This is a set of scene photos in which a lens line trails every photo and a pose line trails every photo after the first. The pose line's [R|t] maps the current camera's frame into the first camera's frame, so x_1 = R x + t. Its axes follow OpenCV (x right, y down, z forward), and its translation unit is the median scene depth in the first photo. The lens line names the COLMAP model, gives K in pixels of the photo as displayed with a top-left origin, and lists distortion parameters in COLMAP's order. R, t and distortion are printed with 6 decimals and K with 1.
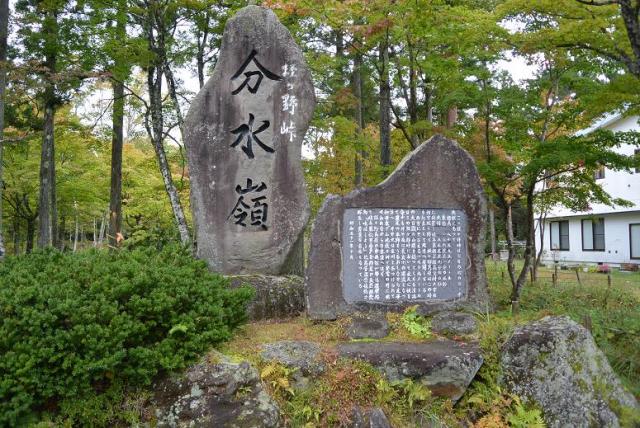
lens RADIAL K [[529.7, 0, 320.1], [0, 529.7, 213.5], [0, 0, 1]] dist [-0.052284, -0.003586]
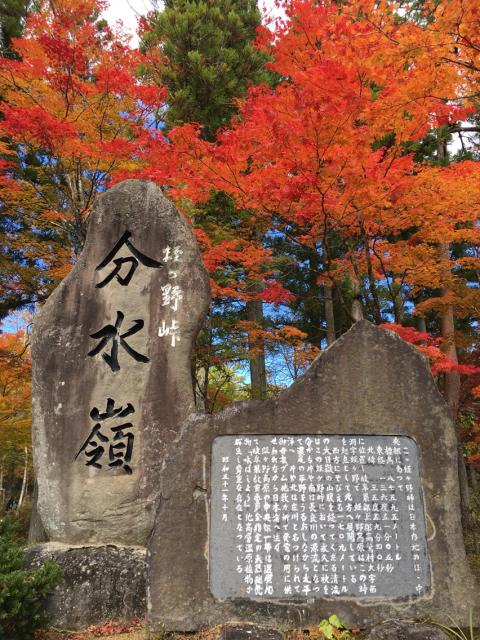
lens RADIAL K [[561.4, 0, 239.9], [0, 561.4, 320.6], [0, 0, 1]] dist [0.058836, -0.026347]
pose [[0.988722, -0.043967, -0.143166, 0.171113], [0.008686, 0.971161, -0.238266, 0.016306], [0.149513, 0.234336, 0.960590, 0.302376]]
